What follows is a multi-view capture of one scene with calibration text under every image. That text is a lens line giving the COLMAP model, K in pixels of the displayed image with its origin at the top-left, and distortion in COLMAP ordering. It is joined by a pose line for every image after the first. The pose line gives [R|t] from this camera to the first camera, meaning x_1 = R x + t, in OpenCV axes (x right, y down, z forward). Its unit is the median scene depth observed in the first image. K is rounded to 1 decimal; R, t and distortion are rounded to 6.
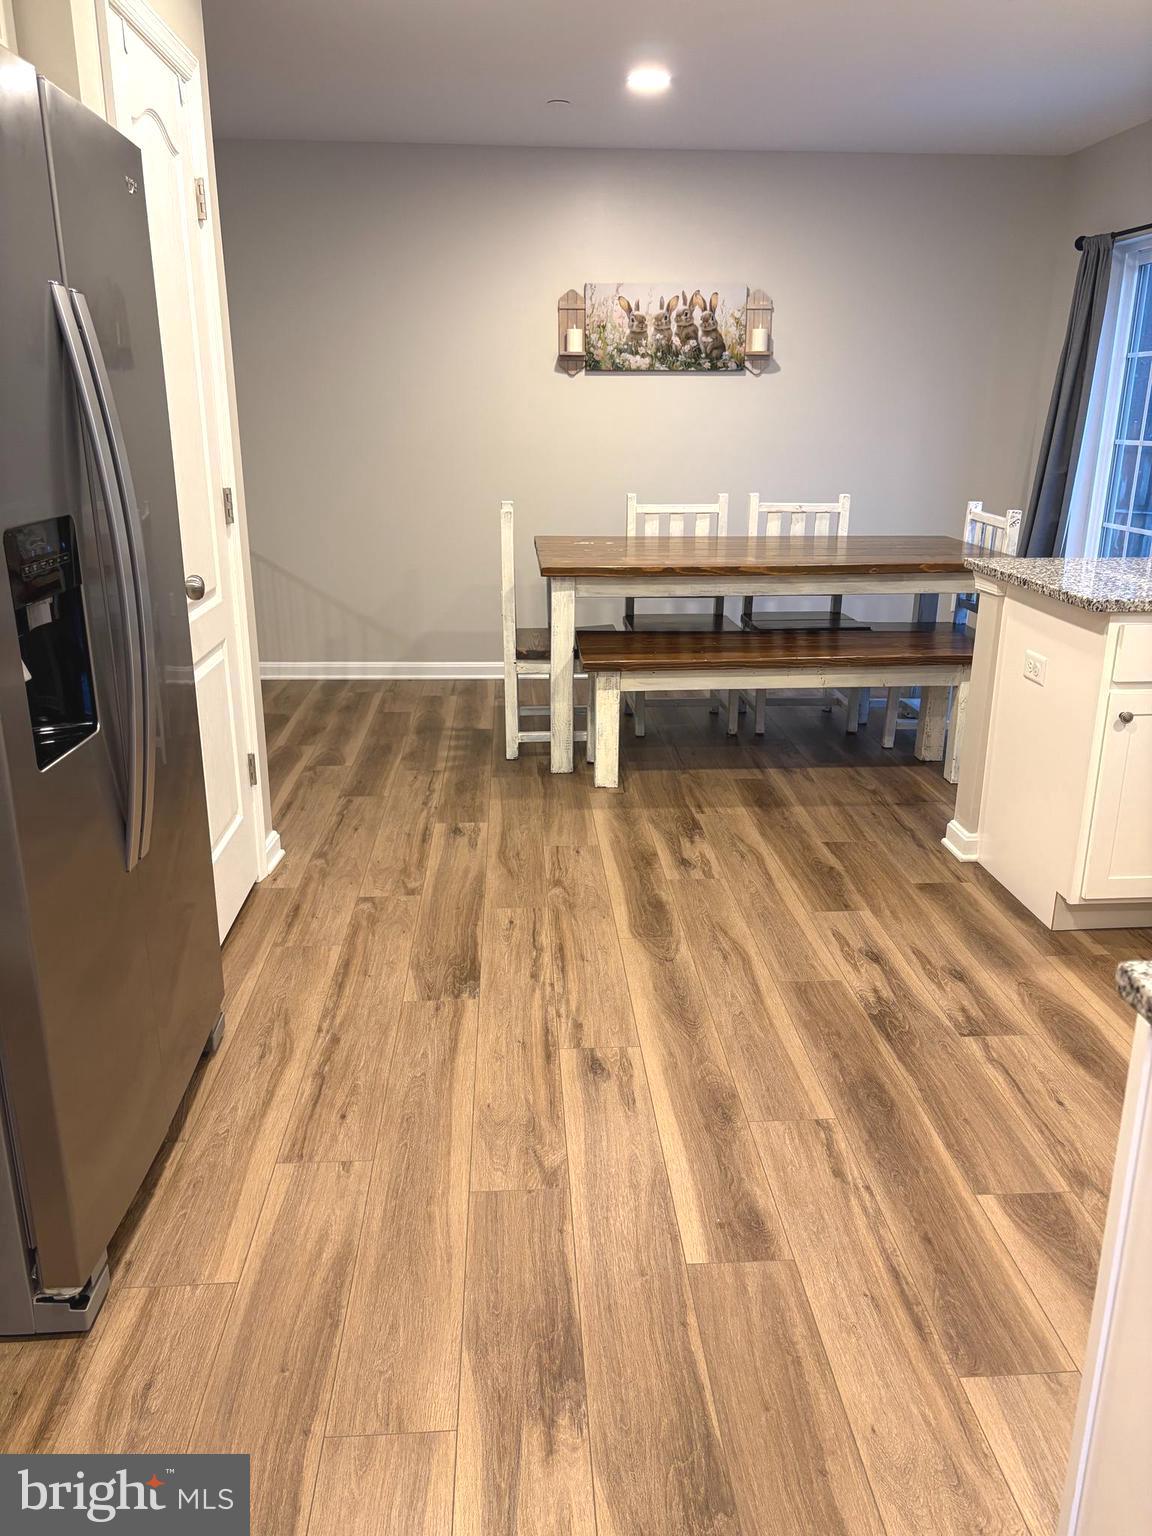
lens RADIAL K [[1169.4, 0, 583.8], [0, 1169.4, 771.0], [0, 0, 1]] dist [0.060083, -0.060112]
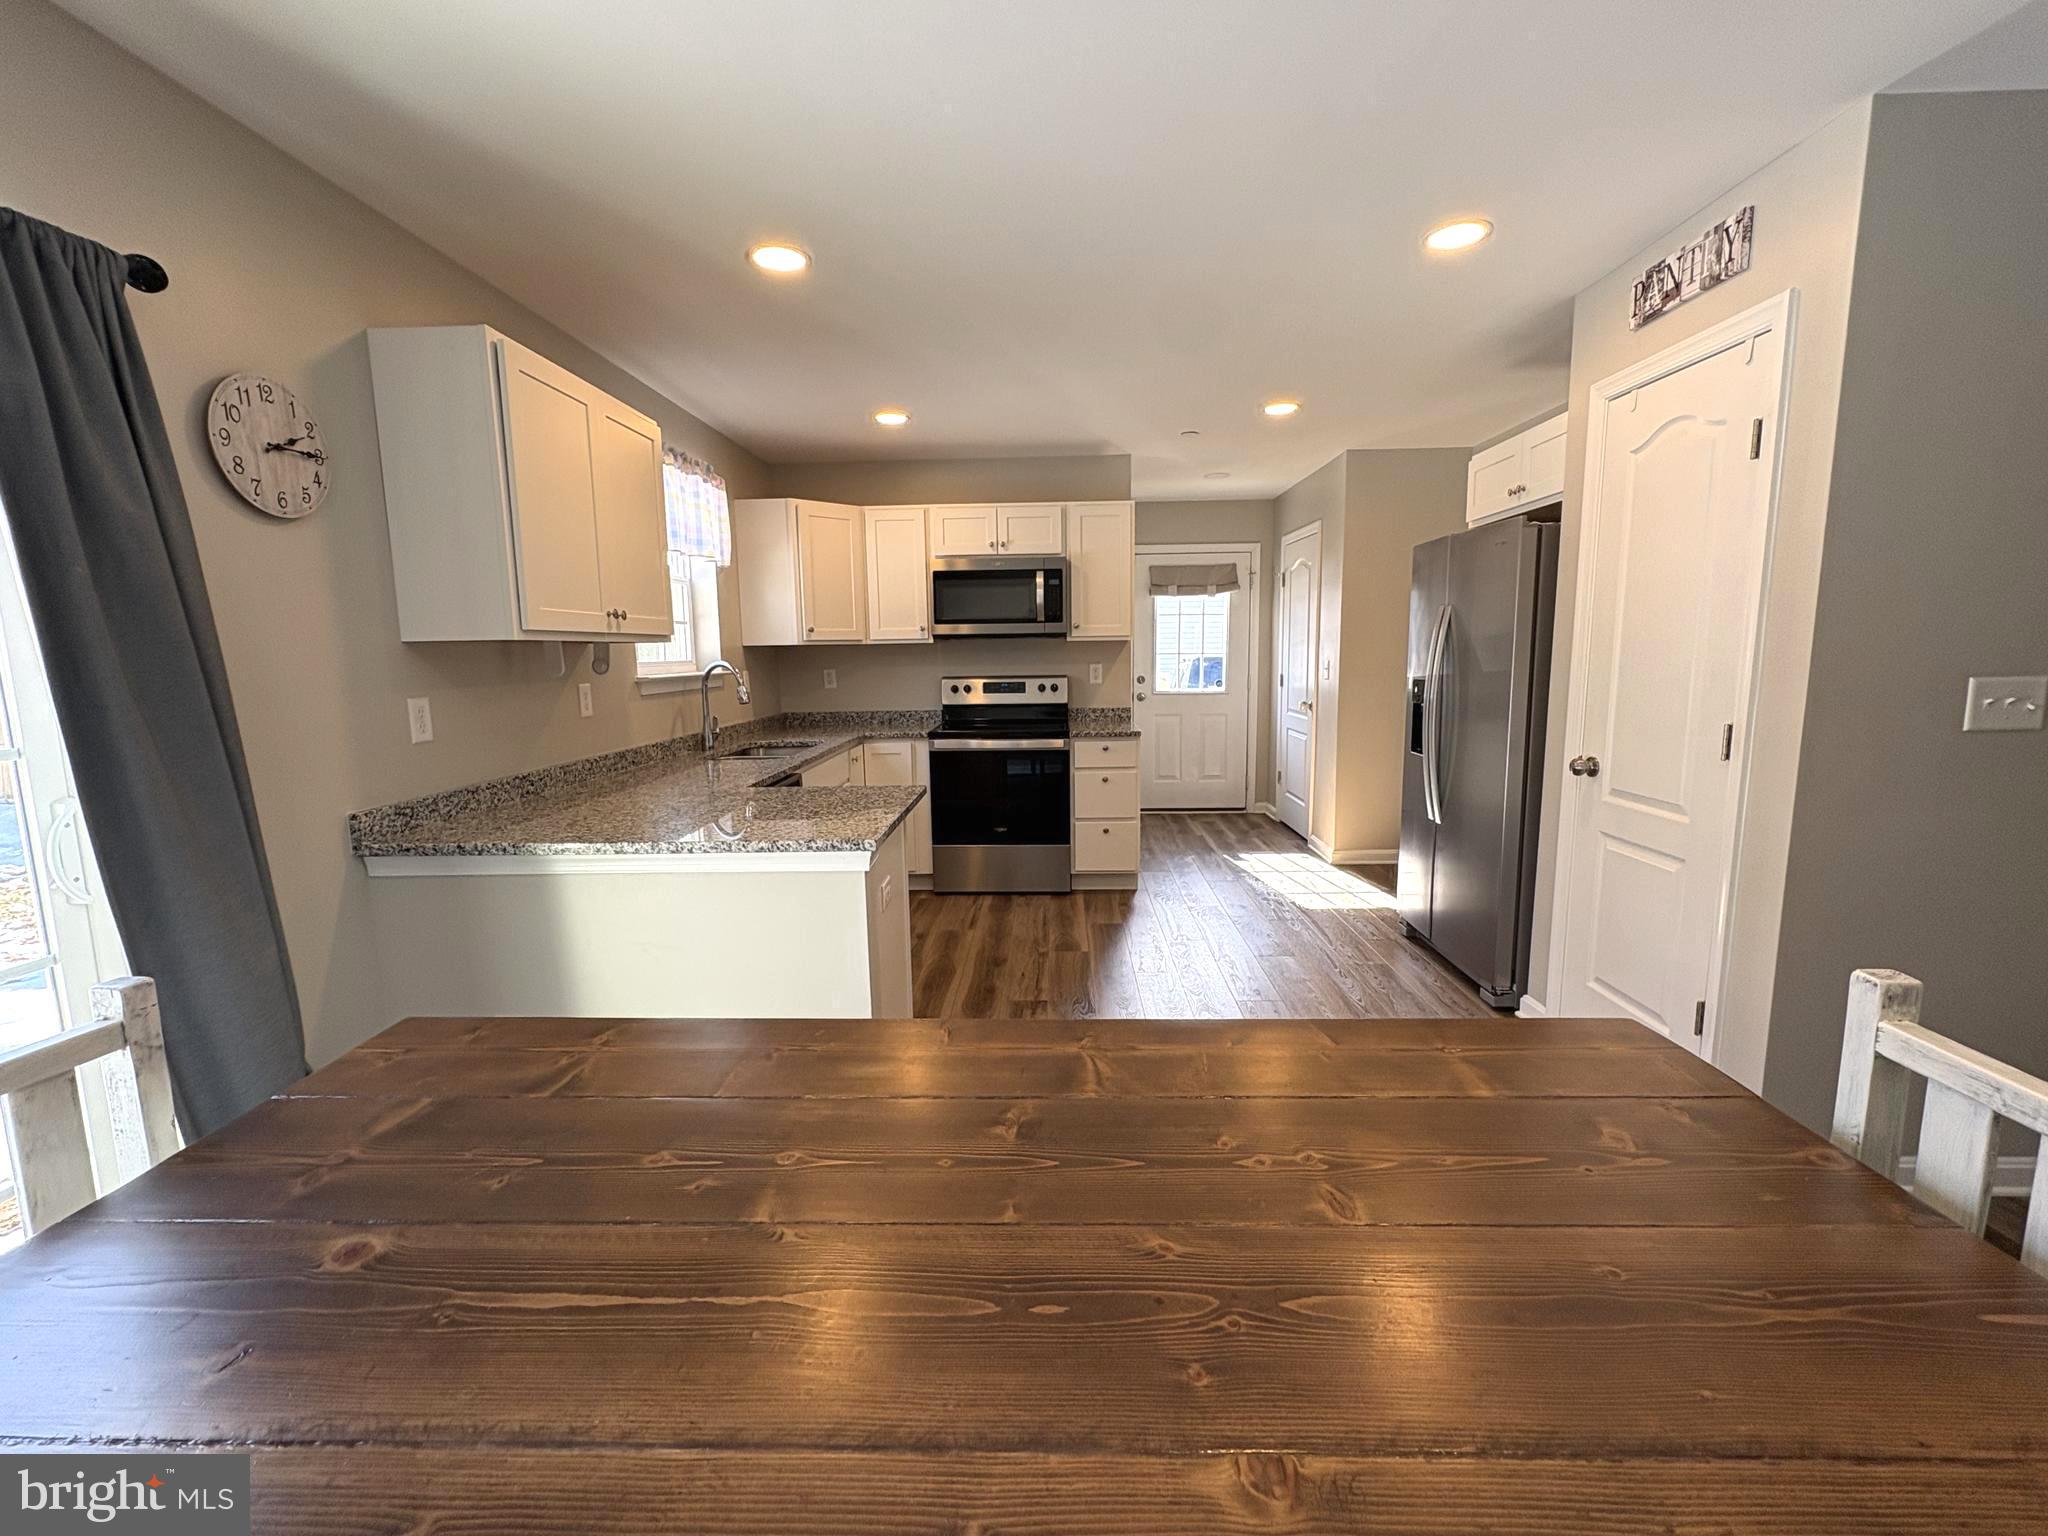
lens RADIAL K [[864.3, 0, 1025.6], [0, 864.3, 766.6], [0, 0, 1]] dist [0.001505, 0.000138]
pose [[-0.995151, -0.002860, 0.098316, 0.162273], [0.039050, 0.905931, 0.421620, -0.441249], [-0.090273, 0.423415, -0.901427, 1.422108]]
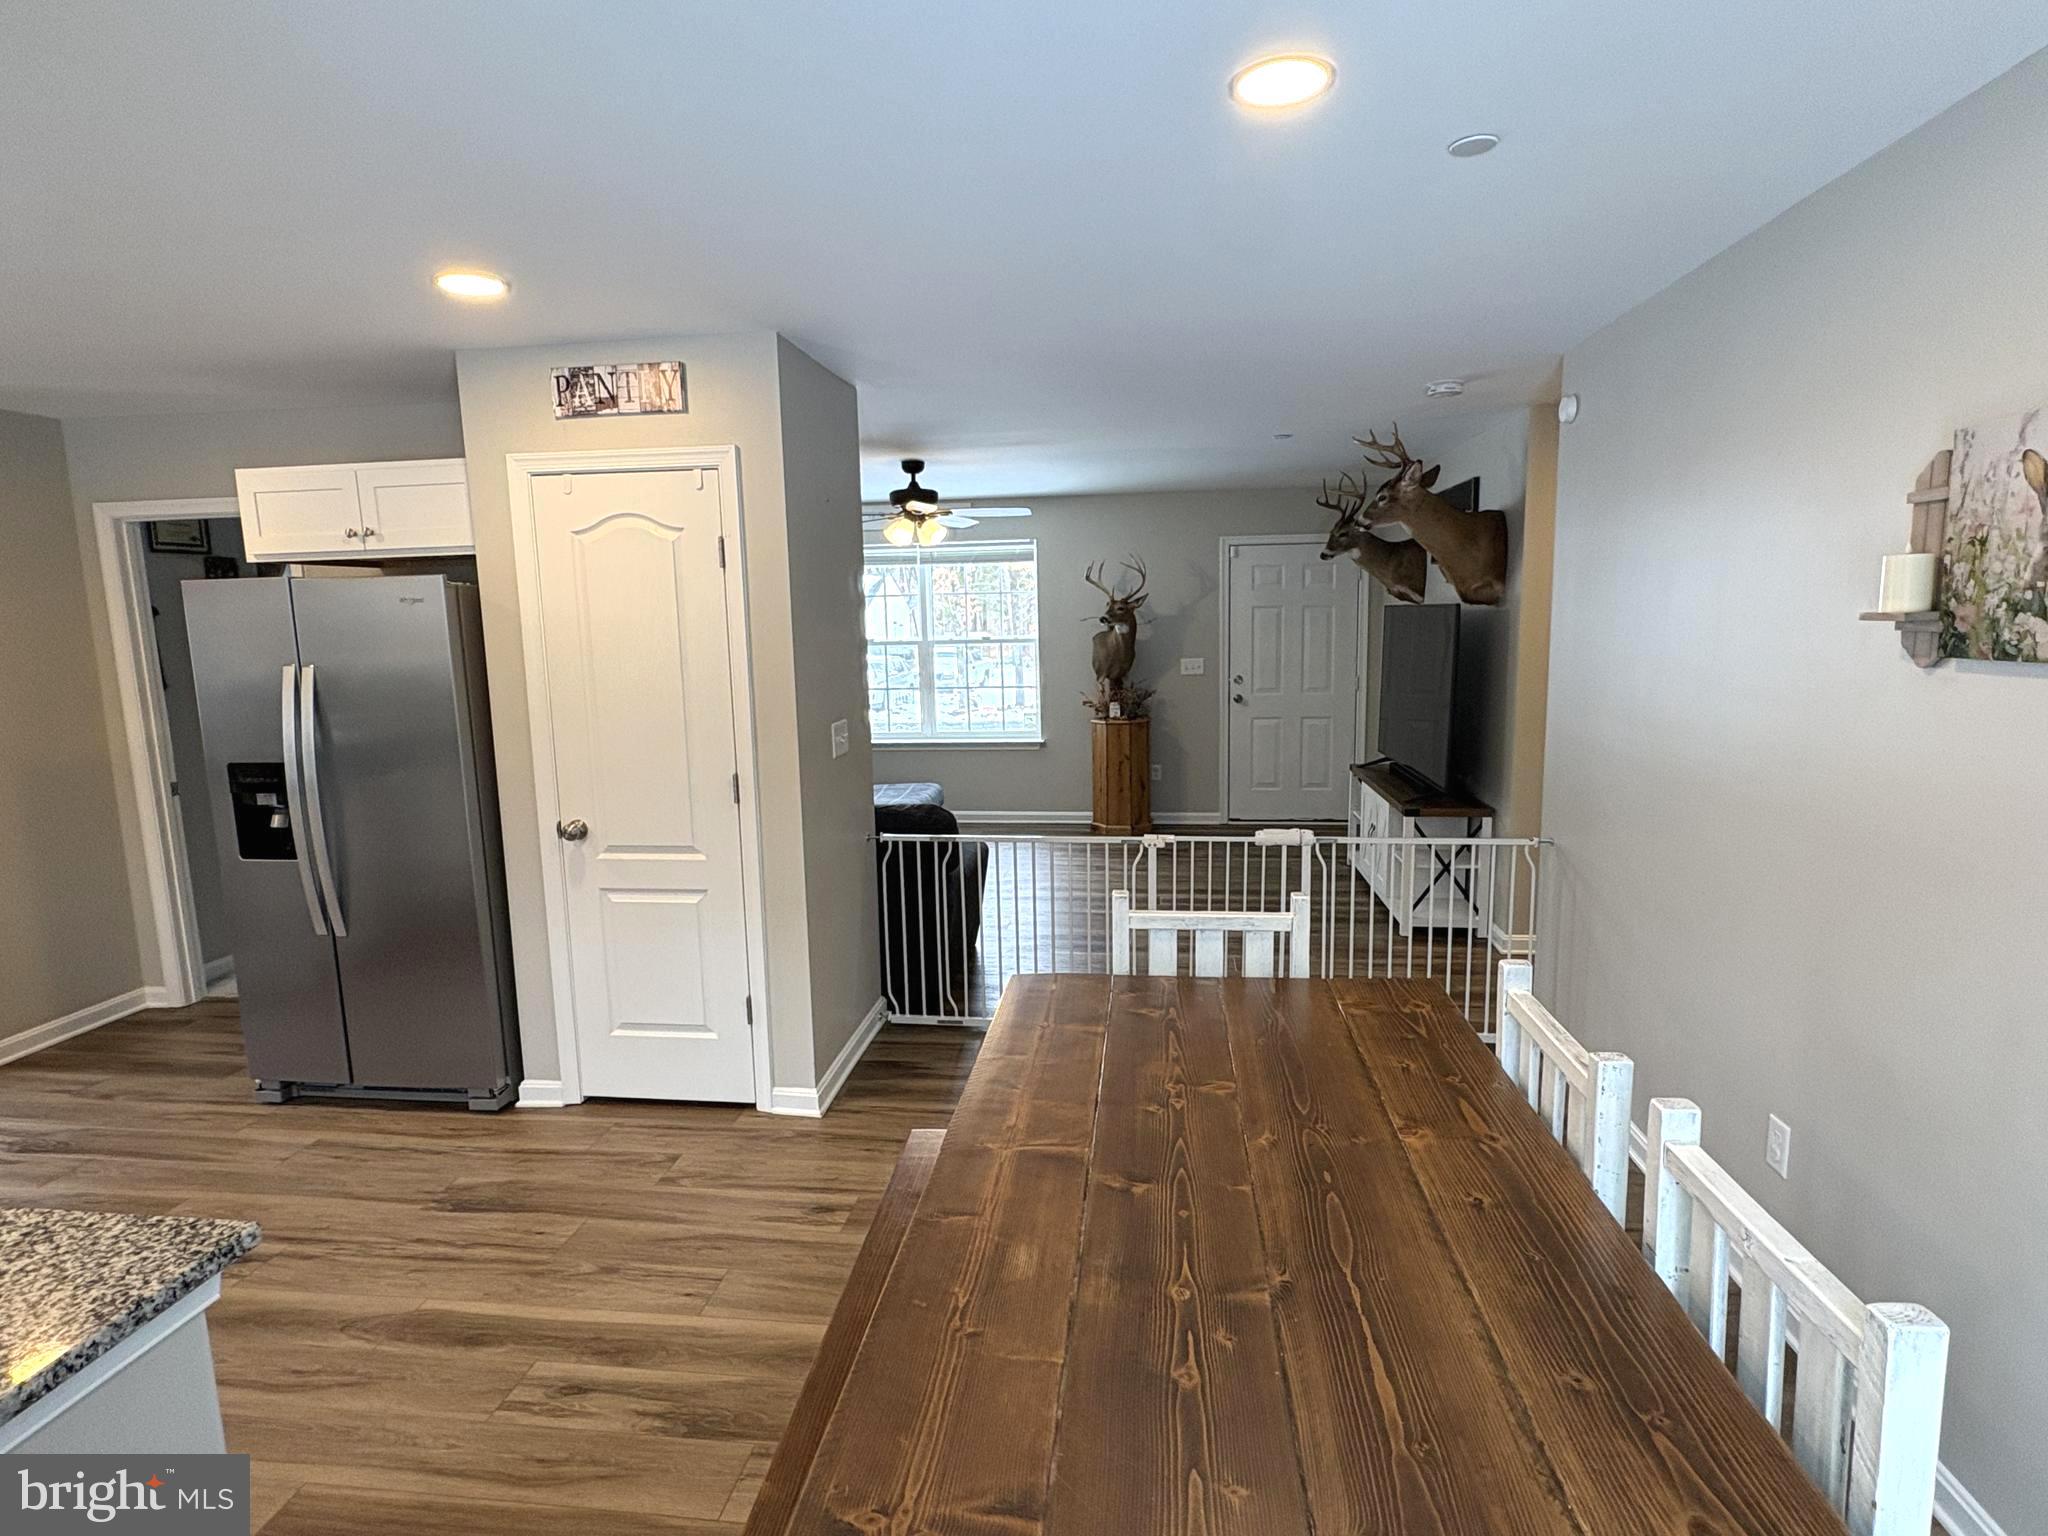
lens RADIAL K [[1064.7, 0, 1026.2], [0, 1064.7, 769.1], [0, 0, 1]] dist [0.001880, -0.000246]
pose [[-0.191513, 0.142676, -0.971065, 0.577262], [-0.271687, 0.943011, 0.192136, -0.446806], [0.943138, 0.300622, -0.141836, 1.199408]]
